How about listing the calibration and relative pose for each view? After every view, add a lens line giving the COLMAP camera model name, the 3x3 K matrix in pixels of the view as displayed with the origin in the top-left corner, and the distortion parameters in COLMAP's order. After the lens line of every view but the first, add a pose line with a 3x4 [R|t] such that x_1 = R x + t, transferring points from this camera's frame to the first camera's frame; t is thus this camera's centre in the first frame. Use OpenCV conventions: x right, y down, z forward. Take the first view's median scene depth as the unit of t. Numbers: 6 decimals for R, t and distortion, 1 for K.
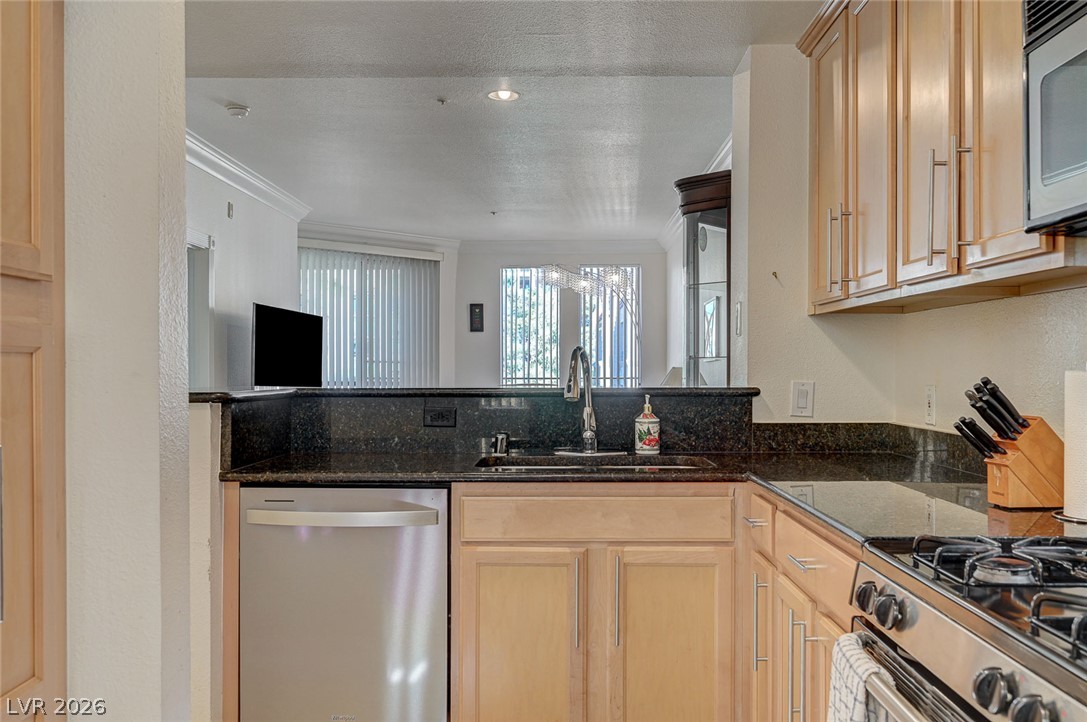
lens RADIAL K [[933.7, 0, 554.7], [0, 933.7, 377.3], [0, 0, 1]] dist [-0.027893, -0.004071]
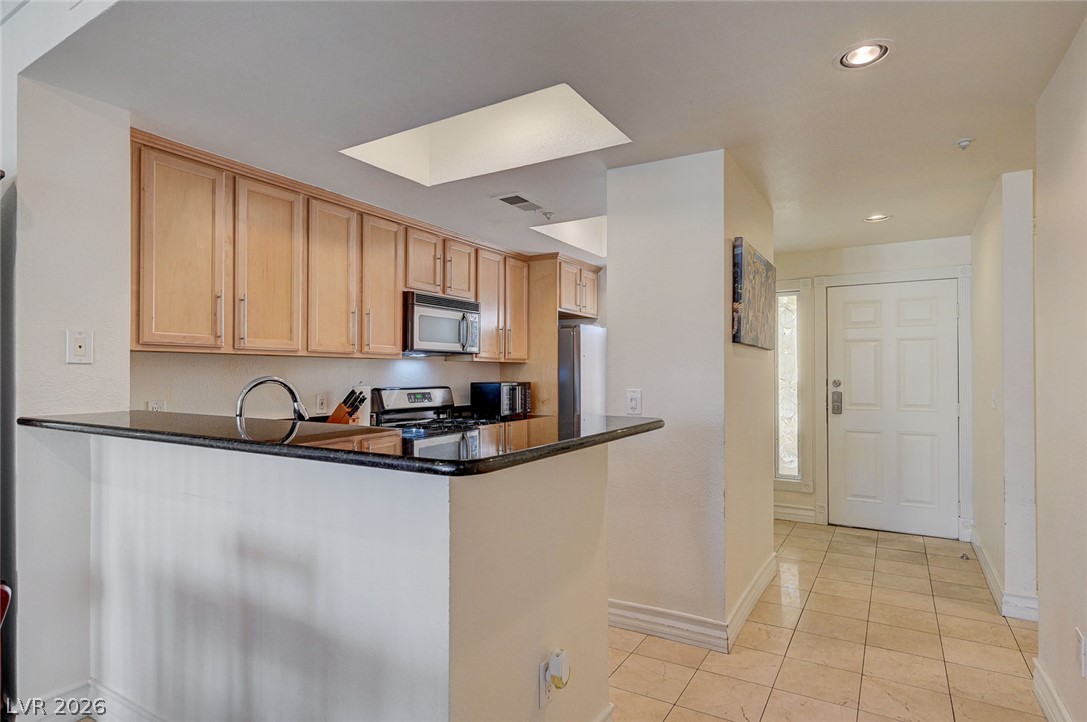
lens RADIAL K [[577.8, 0, 548.6], [0, 577.8, 371.6], [0, 0, 1]] dist [-0.002578, -0.000796]
pose [[-0.860965, 0.002153, 0.508660, -0.509849], [0.006658, 0.999953, 0.007037, -0.033363], [-0.508621, 0.009445, -0.860939, 1.162853]]
